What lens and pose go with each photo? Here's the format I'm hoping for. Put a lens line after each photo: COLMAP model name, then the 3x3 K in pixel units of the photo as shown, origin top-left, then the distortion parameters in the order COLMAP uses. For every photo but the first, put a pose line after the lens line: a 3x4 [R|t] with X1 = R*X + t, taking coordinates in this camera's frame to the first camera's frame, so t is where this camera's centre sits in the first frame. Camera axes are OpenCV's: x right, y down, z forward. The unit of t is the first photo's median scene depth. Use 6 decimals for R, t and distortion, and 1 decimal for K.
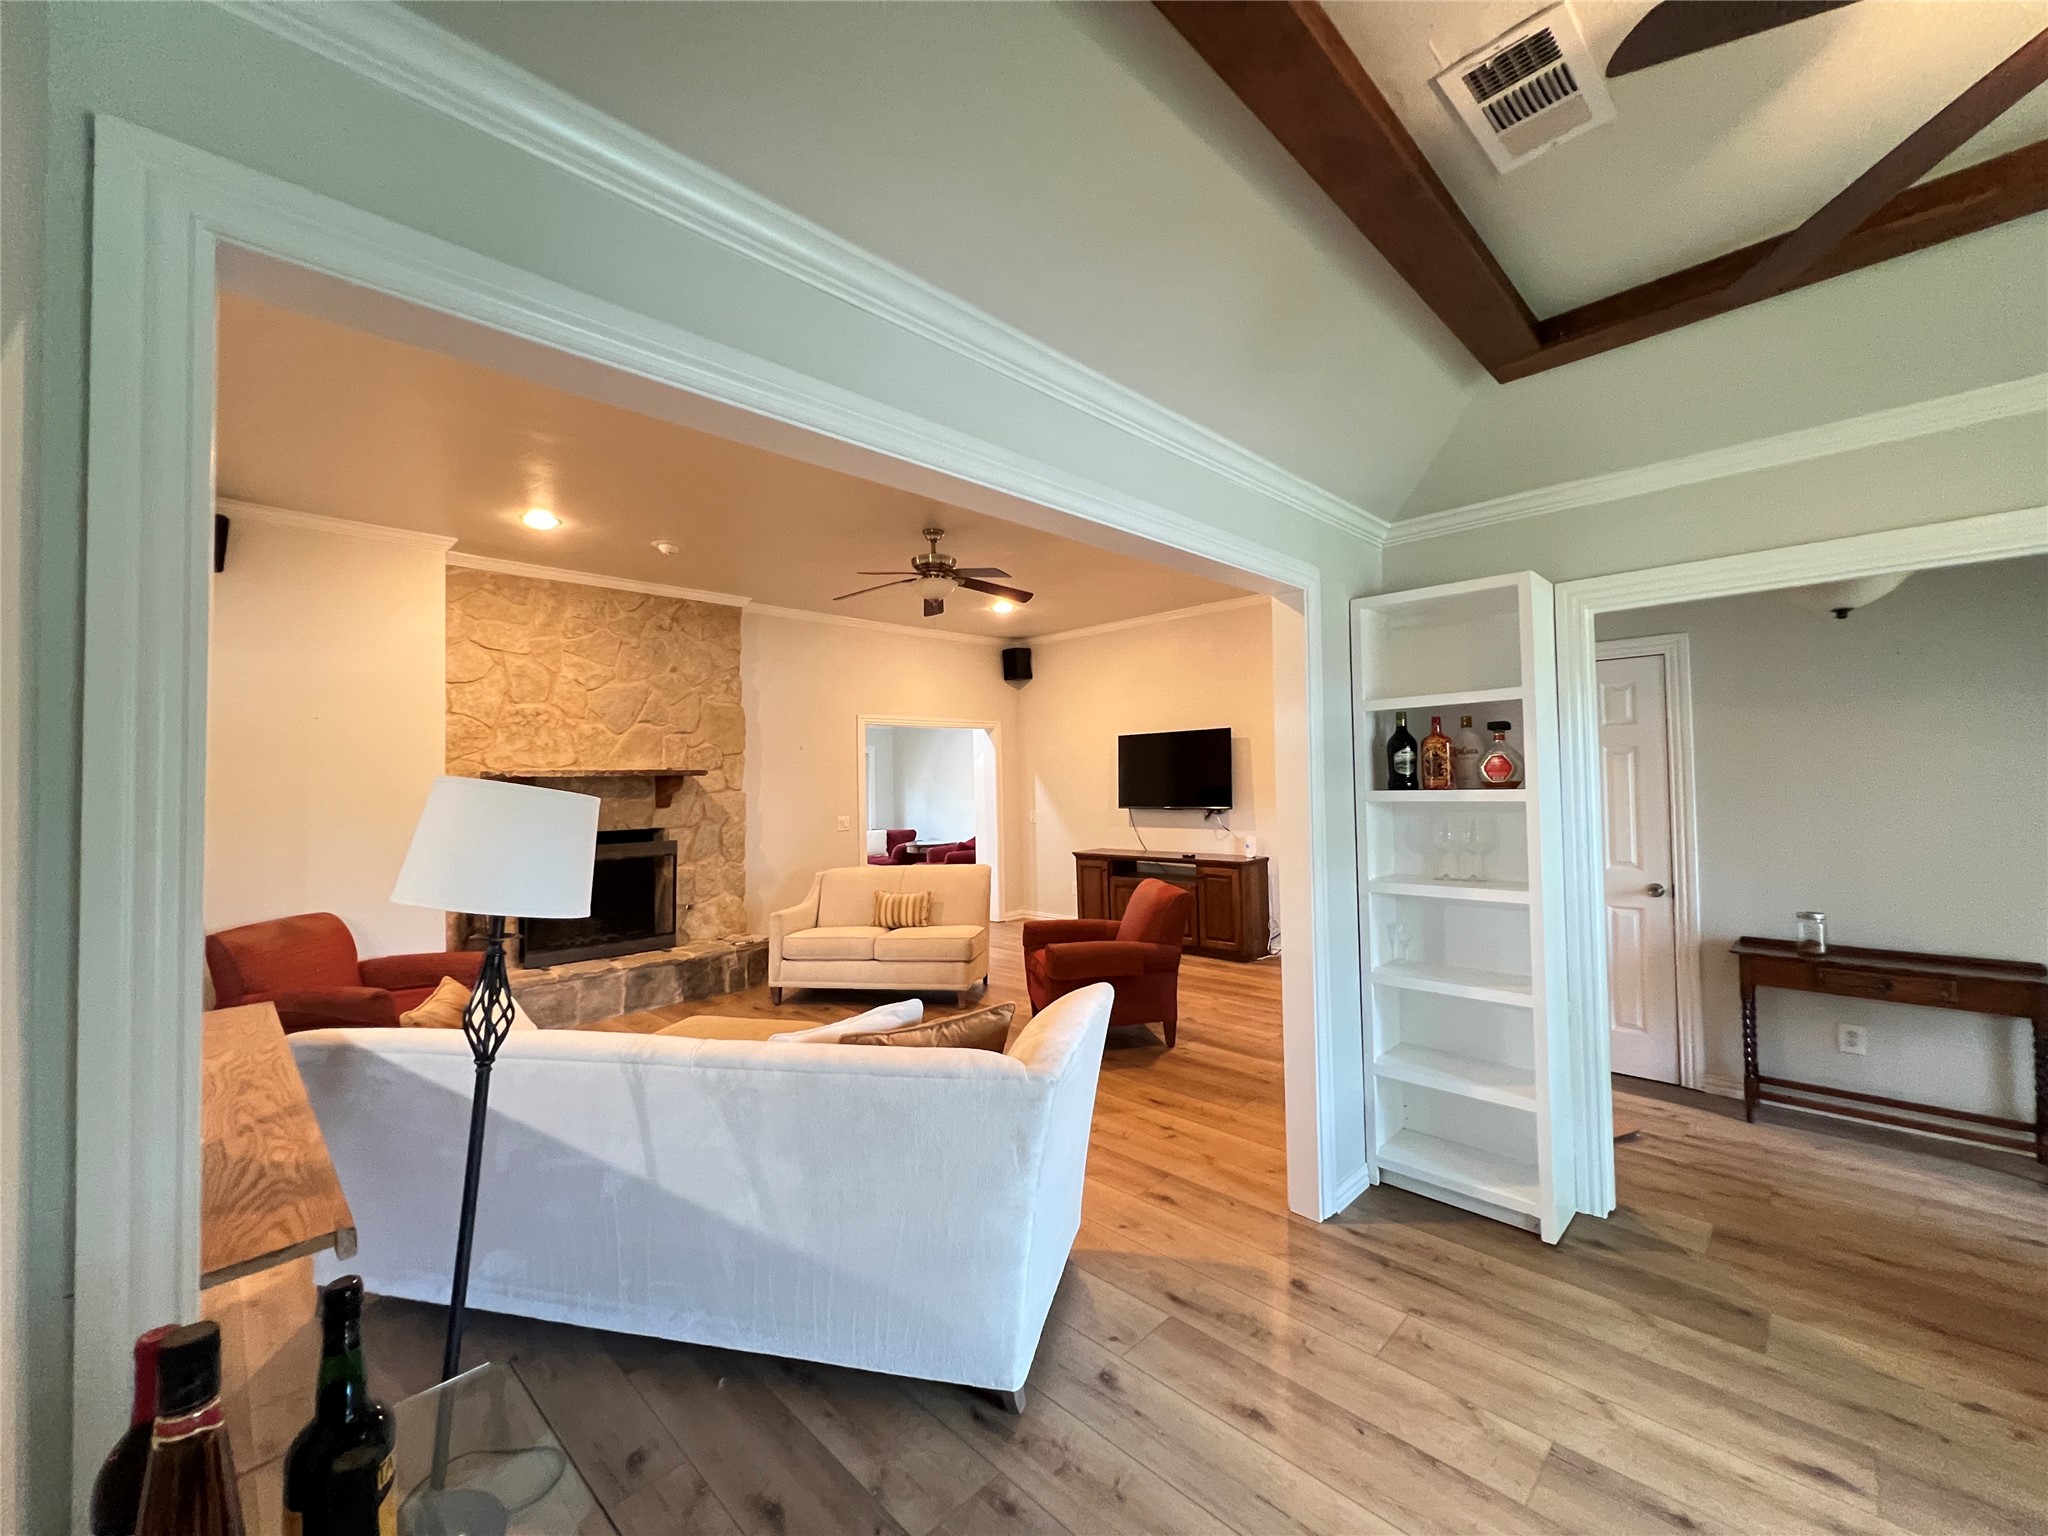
lens RADIAL K [[822.9, 0, 1020.5], [0, 822.9, 762.8], [0, 0, 1]] dist [-0.003328, 0.000134]
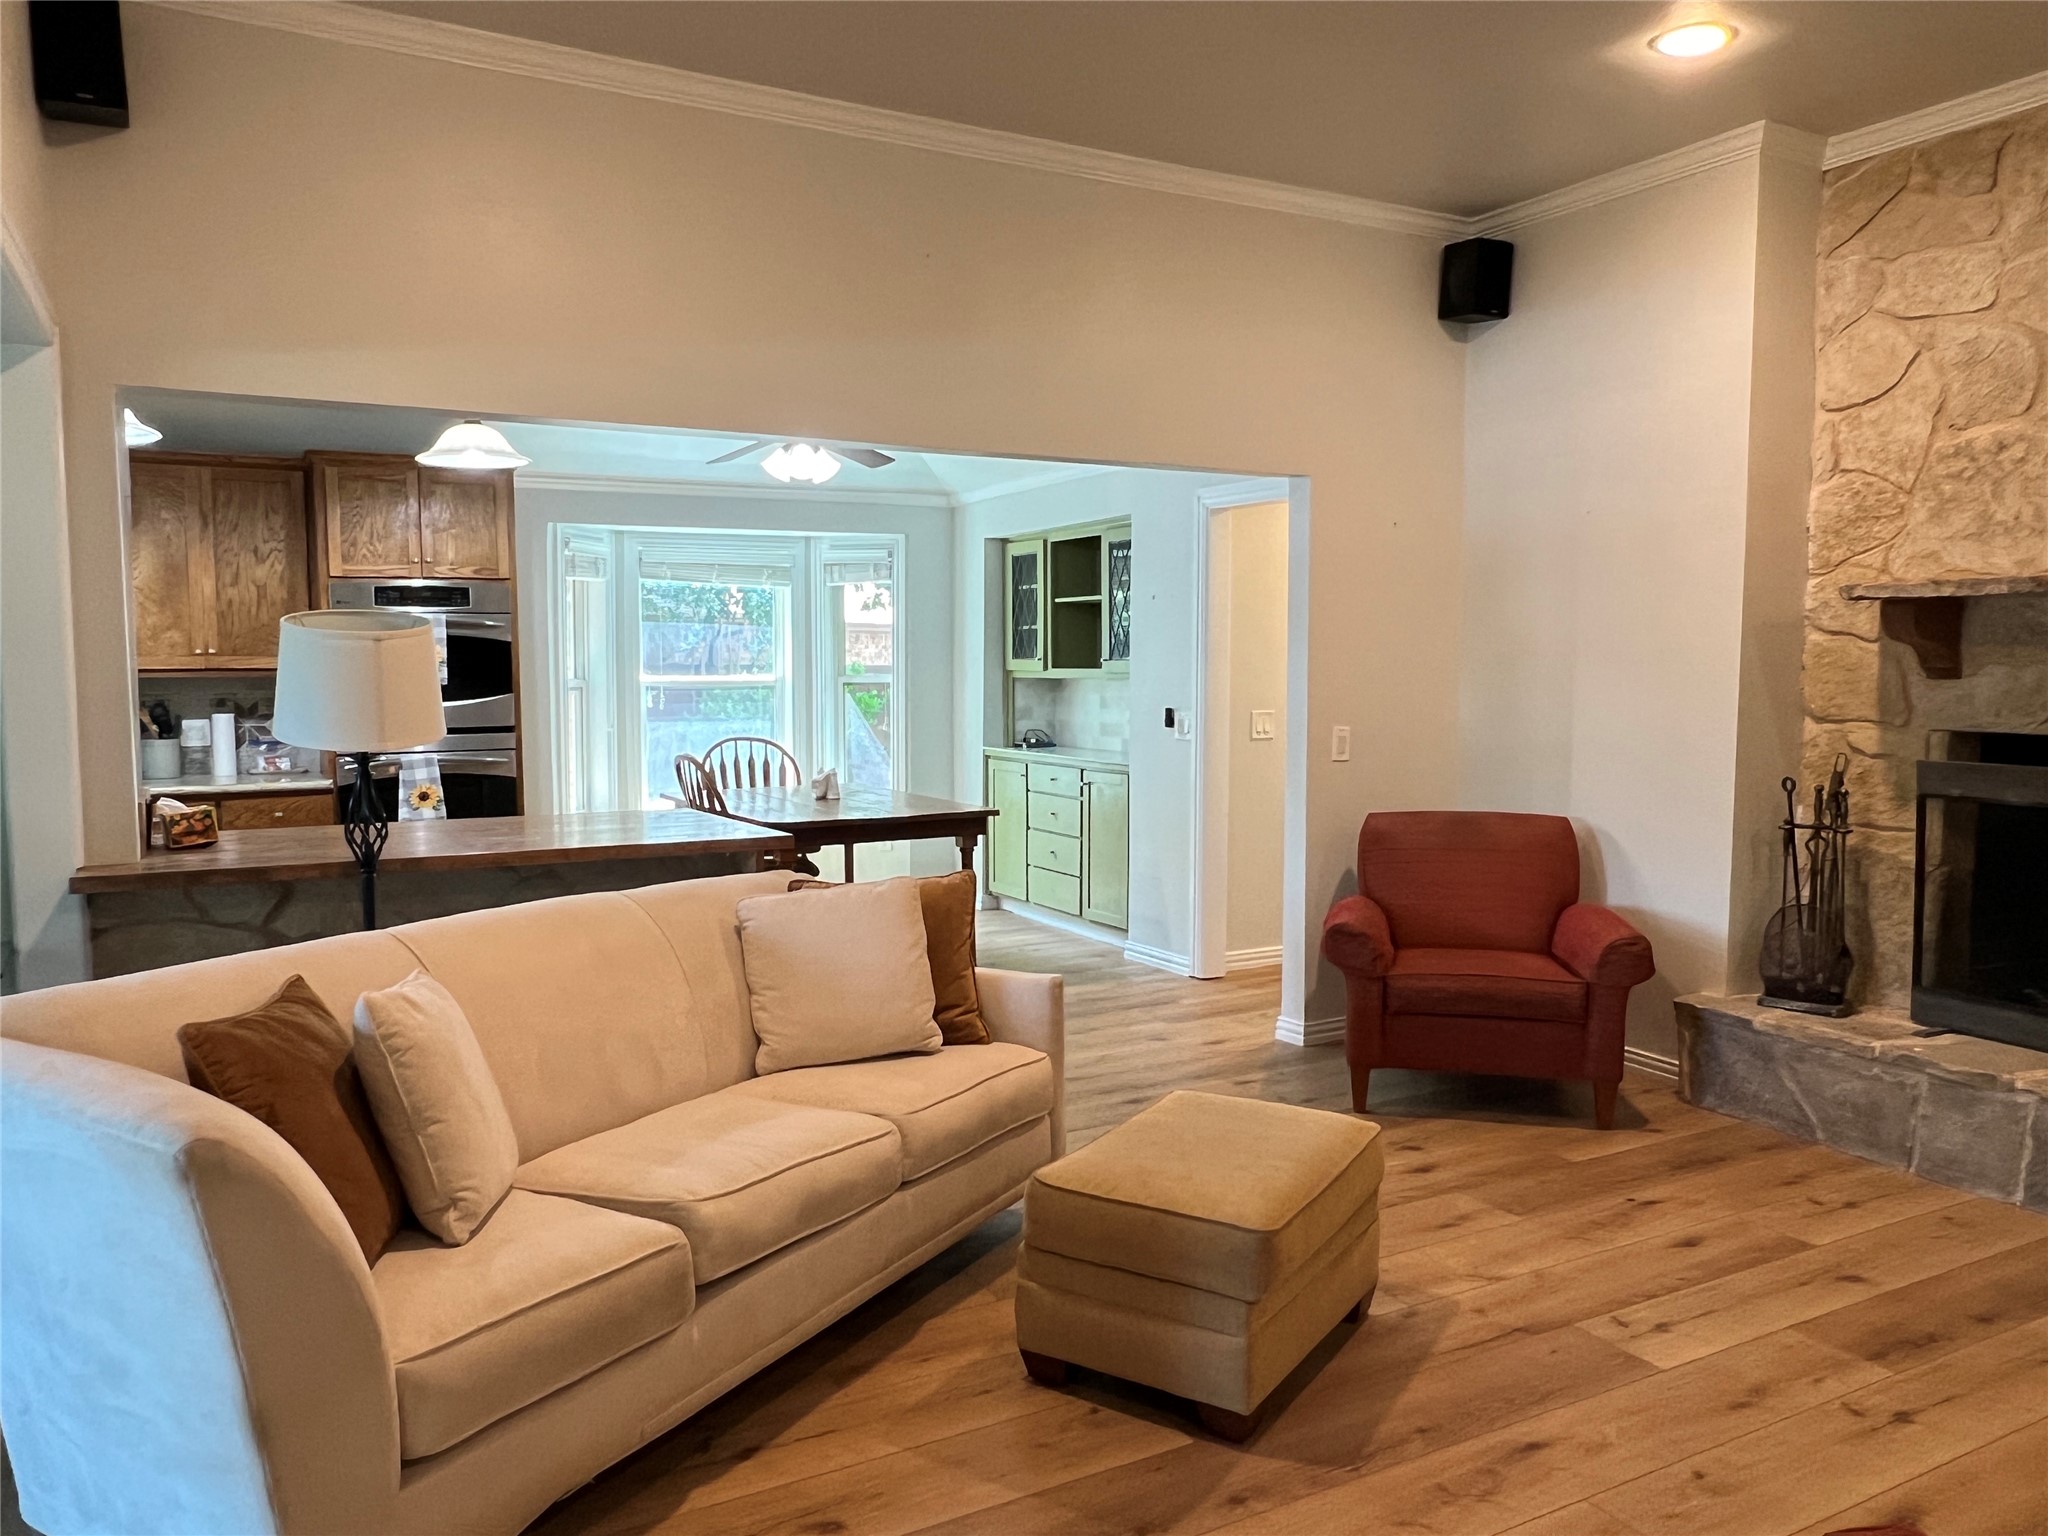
lens RADIAL K [[1436.6, 0, 1020.1], [0, 1436.6, 769.2], [0, 0, 1]] dist [-0.006318, 0.002747]
pose [[-0.276420, 0.094375, -0.956392, 0.253946], [0.028522, 0.995534, 0.089994, 0.023218], [0.960613, -0.002402, -0.277878, 0.667741]]
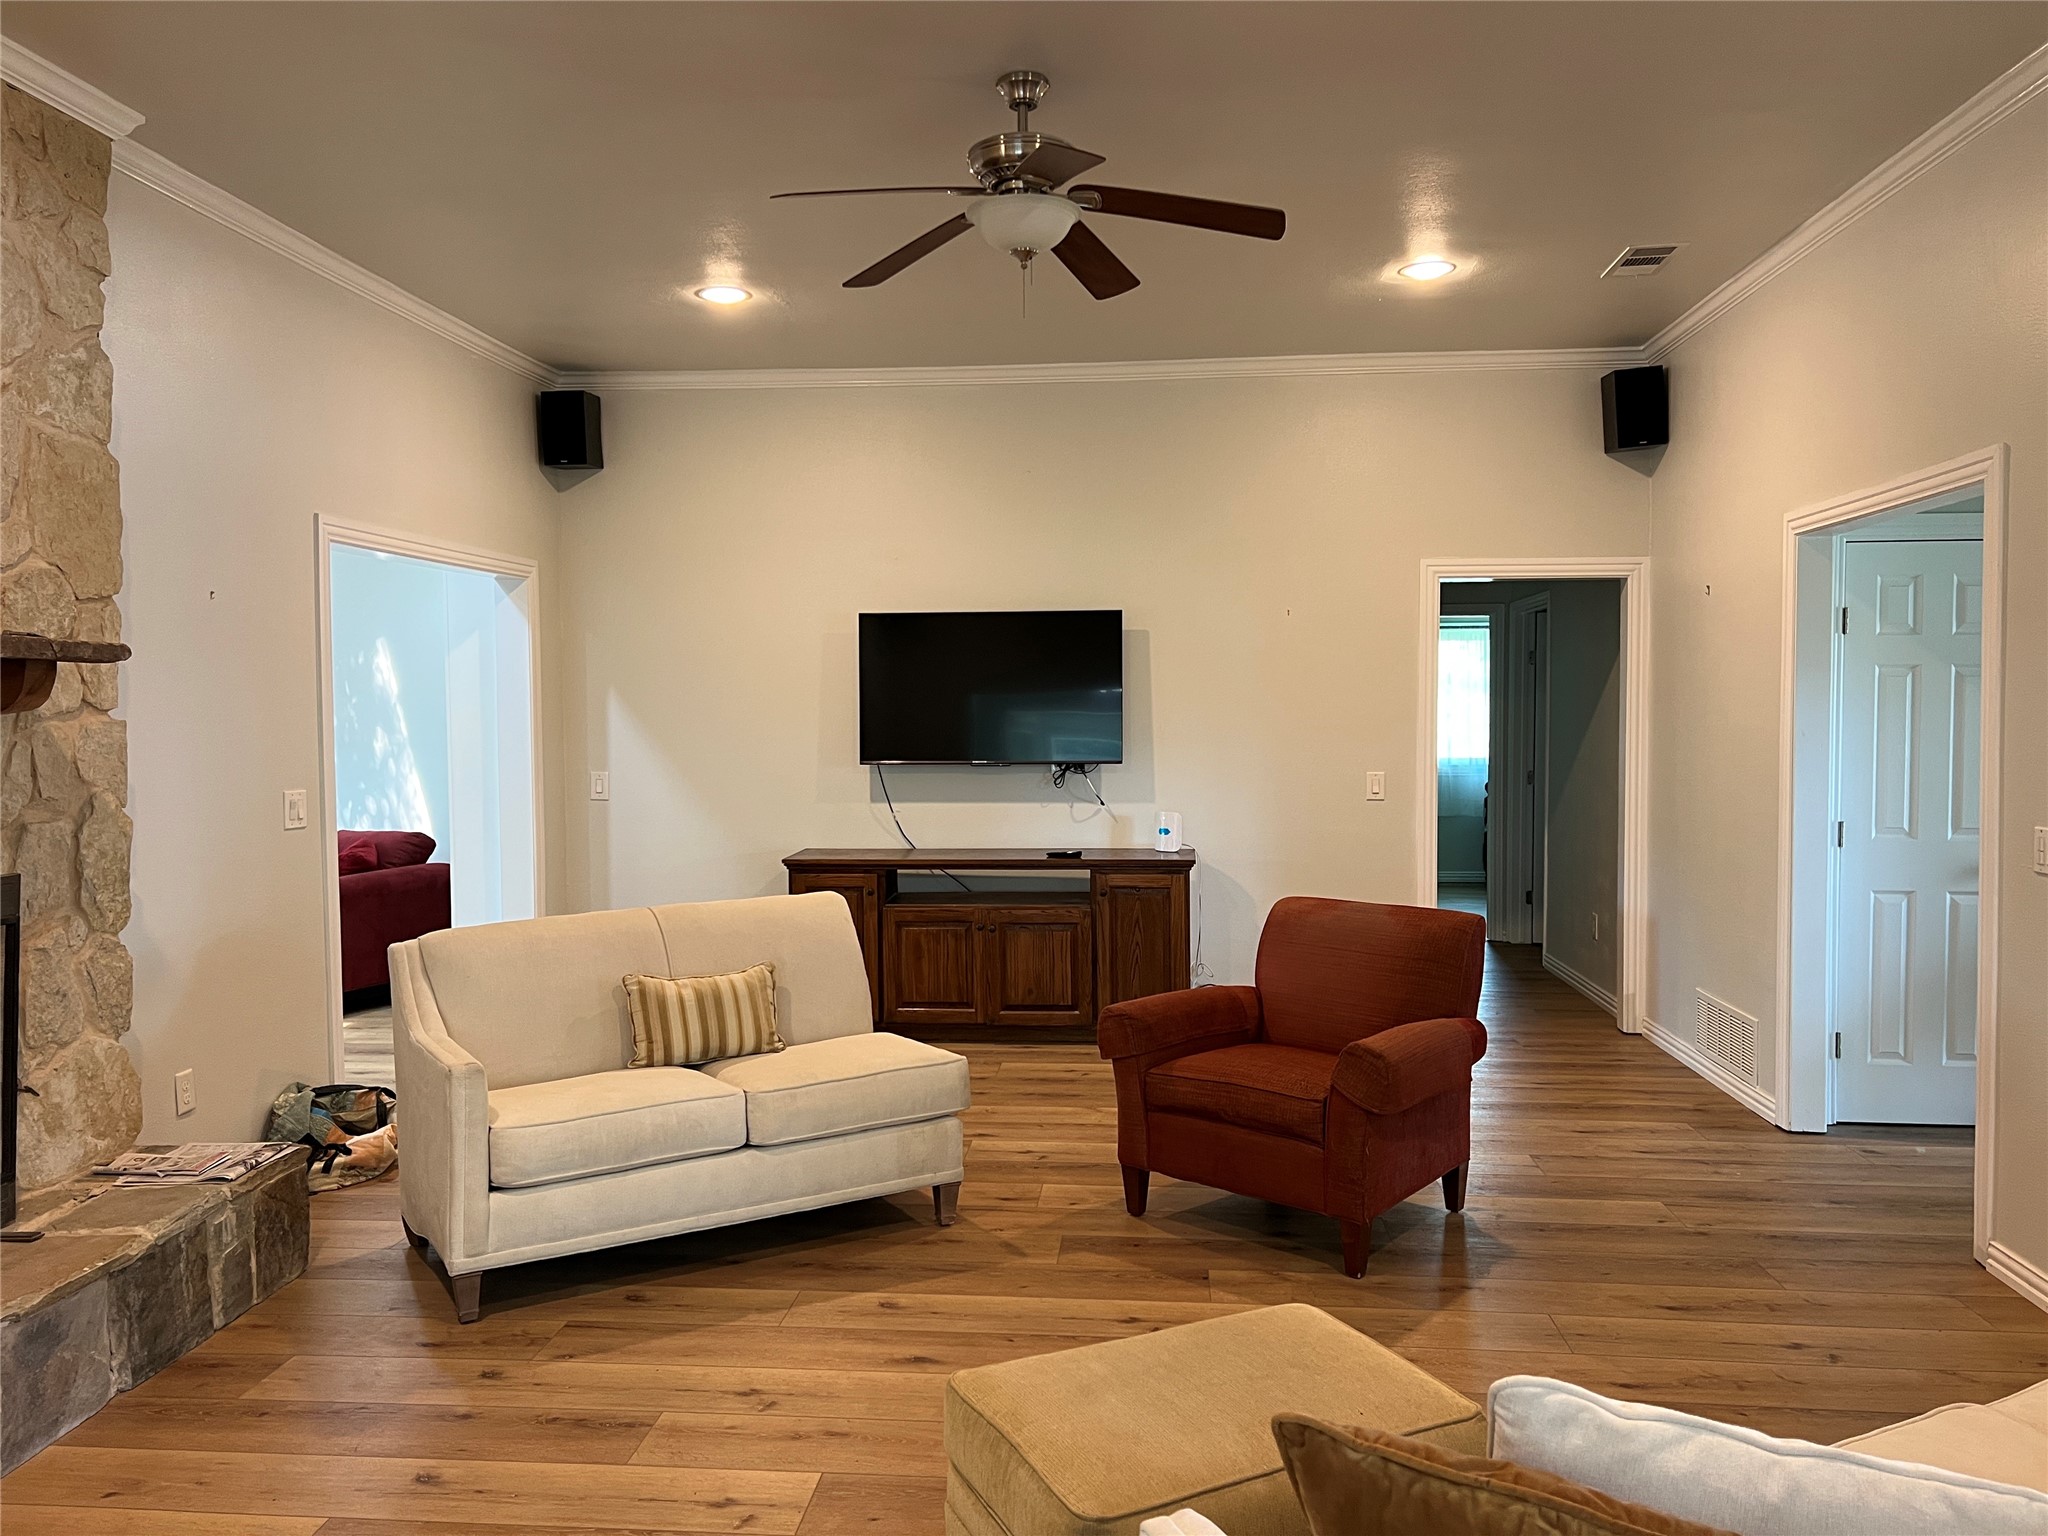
lens RADIAL K [[1529.7, 0, 1030.7], [0, 1529.7, 775.8], [0, 0, 1]] dist [0.013917, -0.018726]
pose [[0.766445, -0.010922, 0.642217, -0.498937], [-0.027553, 0.998376, 0.049862, 0.020154], [-0.641719, -0.055911, 0.764899, 0.334715]]
